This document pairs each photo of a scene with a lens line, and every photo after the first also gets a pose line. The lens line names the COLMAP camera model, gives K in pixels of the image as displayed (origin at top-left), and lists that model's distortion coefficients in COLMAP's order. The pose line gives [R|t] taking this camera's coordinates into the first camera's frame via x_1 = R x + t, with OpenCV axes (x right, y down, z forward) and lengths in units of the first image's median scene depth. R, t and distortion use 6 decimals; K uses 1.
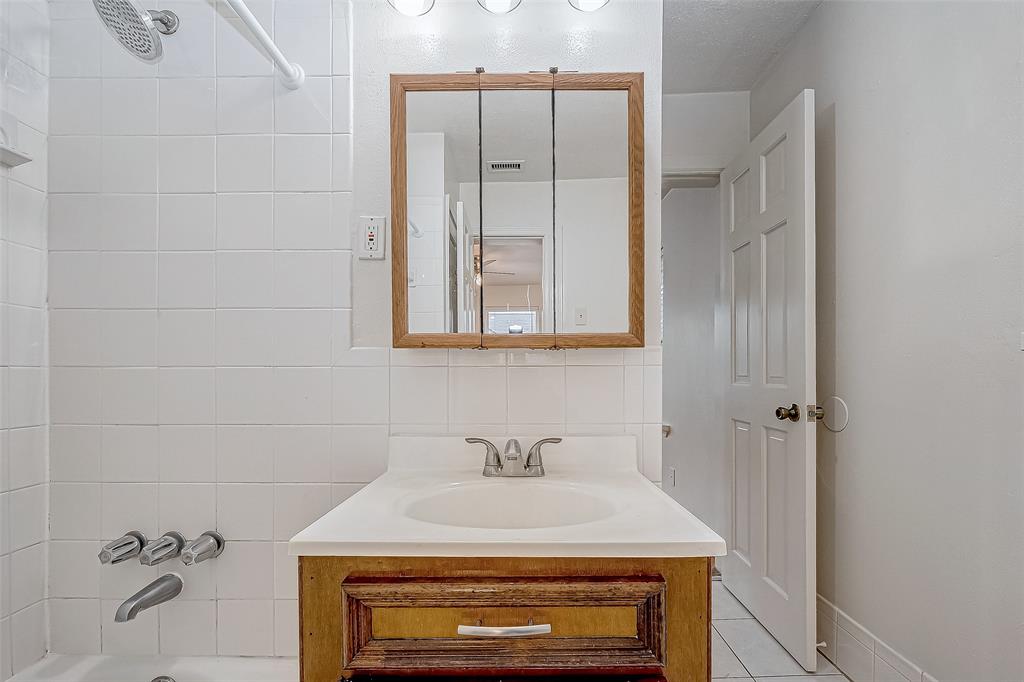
lens RADIAL K [[440.3, 0, 479.6], [0, 440.3, 371.7], [0, 0, 1]] dist [-0.003272, -0.000288]
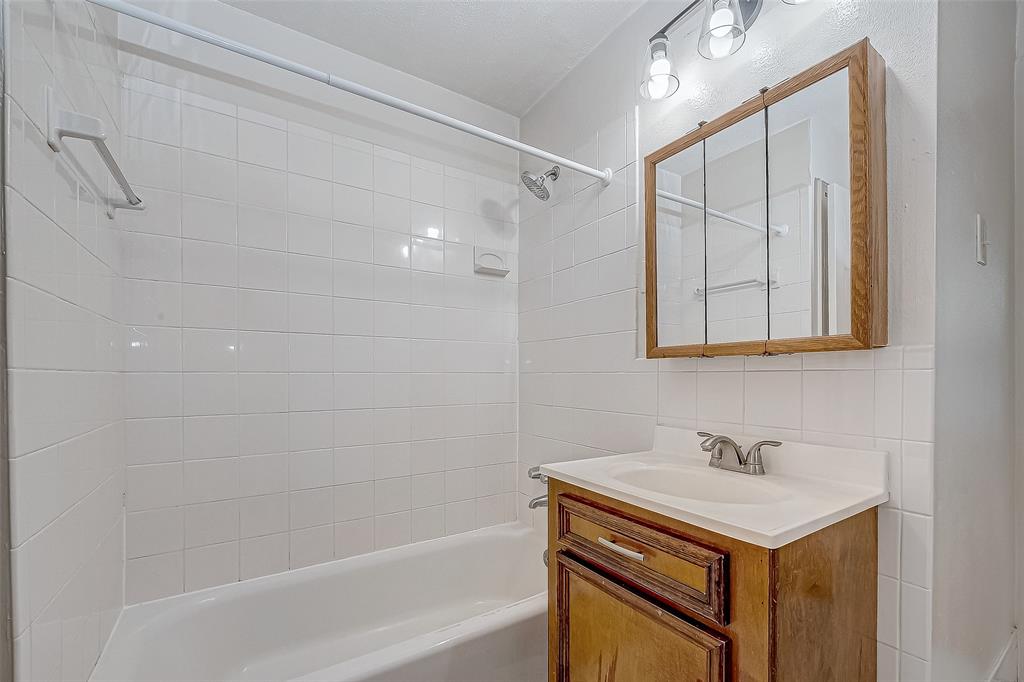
lens RADIAL K [[410.5, 0, 491.5], [0, 410.5, 374.5], [0, 0, 1]] dist [0.001319, -0.000696]
pose [[0.520765, 0.000077, -0.853700, 0.664166], [-0.000279, 1.000000, -0.000080, -0.005045], [0.853700, 0.000280, 0.520765, -0.067536]]
